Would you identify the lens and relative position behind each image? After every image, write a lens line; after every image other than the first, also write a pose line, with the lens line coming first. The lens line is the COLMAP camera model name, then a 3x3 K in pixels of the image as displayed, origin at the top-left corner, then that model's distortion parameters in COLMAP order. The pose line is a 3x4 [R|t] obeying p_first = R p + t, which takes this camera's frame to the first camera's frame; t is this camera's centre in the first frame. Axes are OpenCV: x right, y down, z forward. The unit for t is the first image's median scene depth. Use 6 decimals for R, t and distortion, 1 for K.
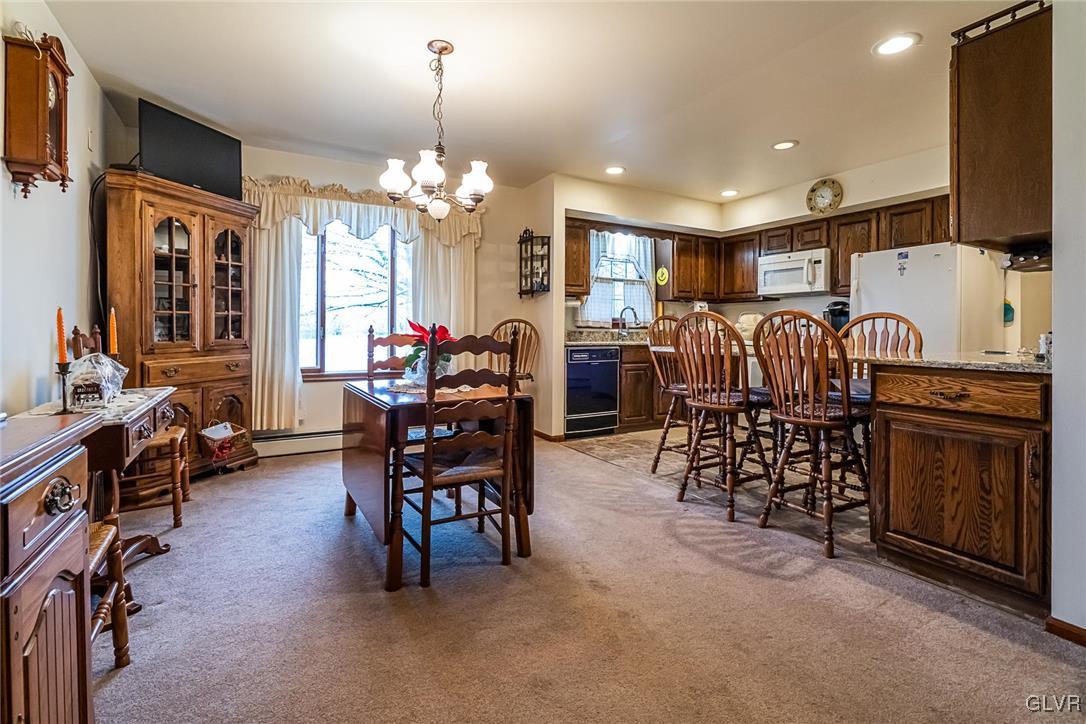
lens RADIAL K [[499.2, 0, 549.0], [0, 499.2, 336.9], [0, 0, 1]] dist [-0.003358, 0.003171]
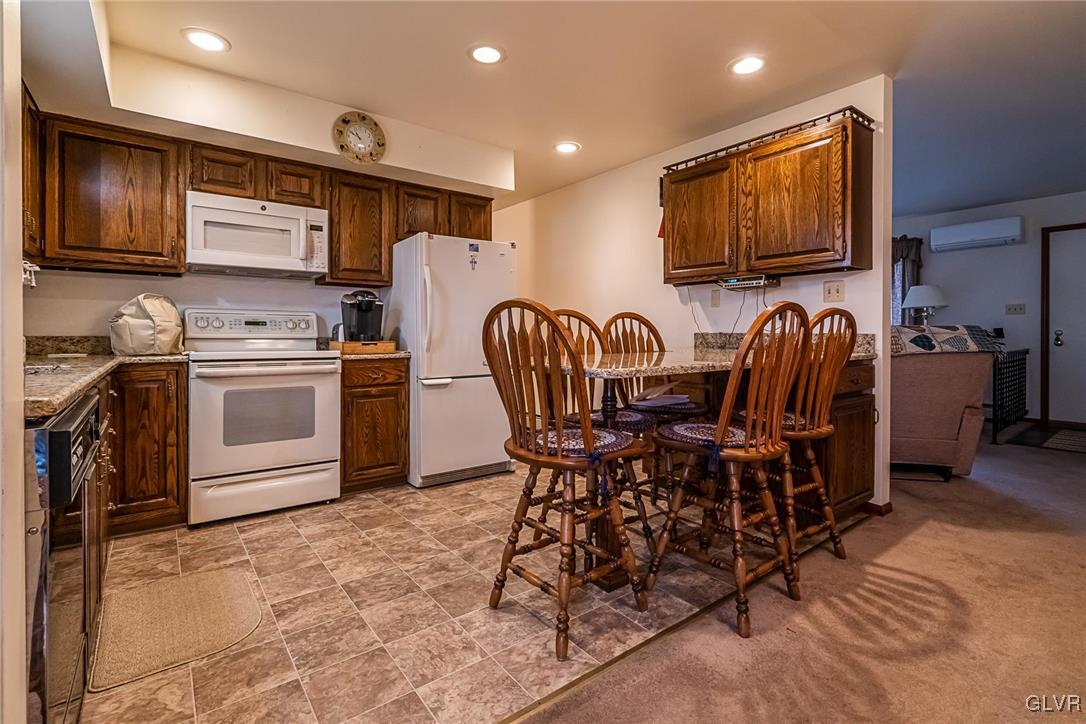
lens RADIAL K [[499.2, 0, 529.4], [0, 499.2, 336.4], [0, 0, 1]] dist [-0.003358, 0.003171]
pose [[-0.124032, -0.015854, 0.992152, -0.147598], [0.012178, 0.999773, 0.017498, -0.012229], [-0.992204, 0.014253, -0.123810, 0.734498]]
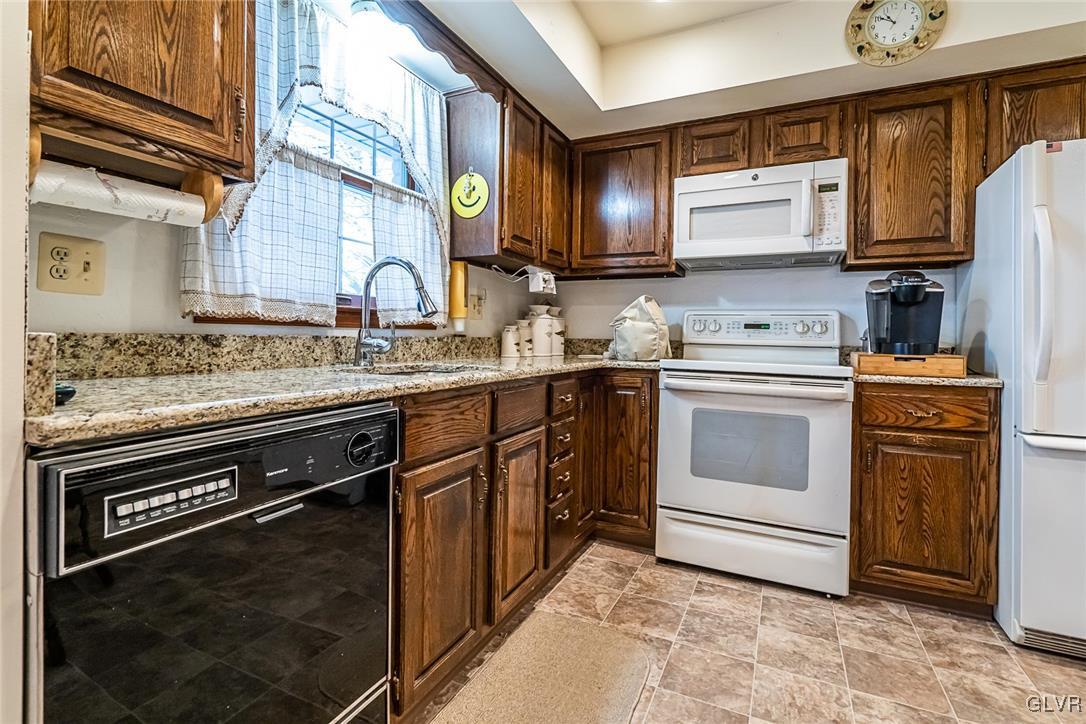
lens RADIAL K [[499.2, 0, 556.7], [0, 499.2, 335.3], [0, 0, 1]] dist [-0.003358, 0.003171]
pose [[0.813508, 0.003009, 0.581546, 0.060487], [0.000809, 0.999980, -0.006306, -0.009959], [-0.581553, 0.005601, 0.813489, 0.706655]]
